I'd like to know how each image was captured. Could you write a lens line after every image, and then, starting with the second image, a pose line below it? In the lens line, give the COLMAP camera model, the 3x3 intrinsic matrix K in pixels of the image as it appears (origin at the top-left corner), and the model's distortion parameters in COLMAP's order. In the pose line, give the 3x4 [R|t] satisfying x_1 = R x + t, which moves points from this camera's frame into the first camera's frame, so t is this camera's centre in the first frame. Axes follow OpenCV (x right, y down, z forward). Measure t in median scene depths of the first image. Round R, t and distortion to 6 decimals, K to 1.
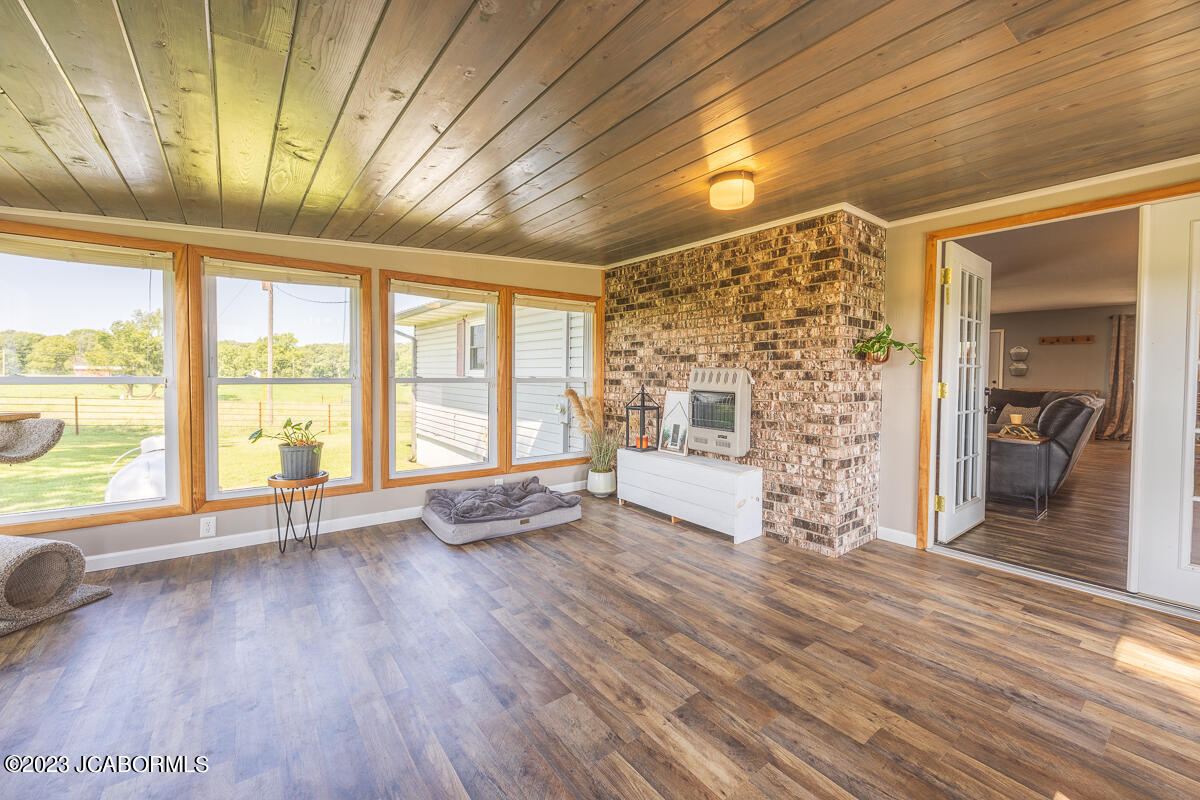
lens RADIAL K [[479.8, 0, 609.7], [0, 479.8, 384.8], [0, 0, 1]] dist [-0.000007, 0.000113]
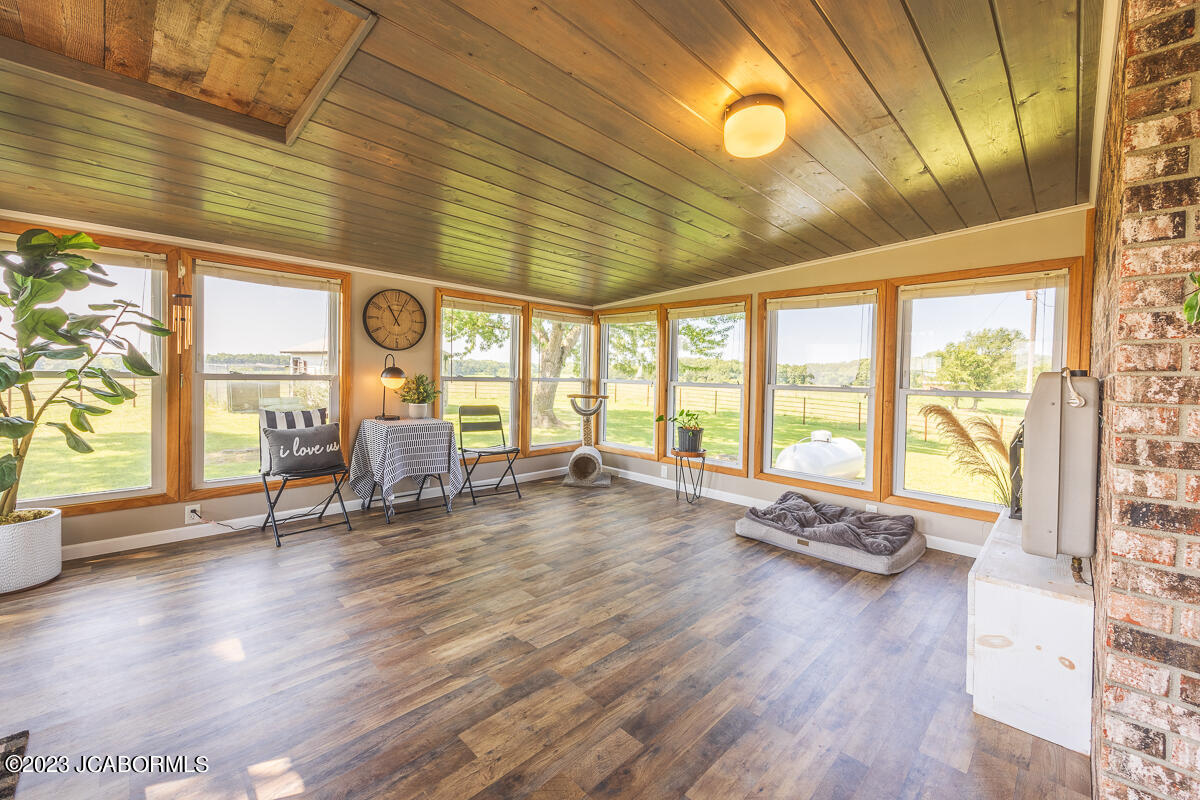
lens RADIAL K [[479.8, 0, 609.7], [0, 479.8, 384.8], [0, 0, 1]] dist [-0.000007, 0.000113]
pose [[0.137201, 0.010965, -0.990483, 1.054179], [-0.042860, 0.999068, 0.005123, -0.008874], [0.989616, 0.041750, 0.137543, 0.768739]]
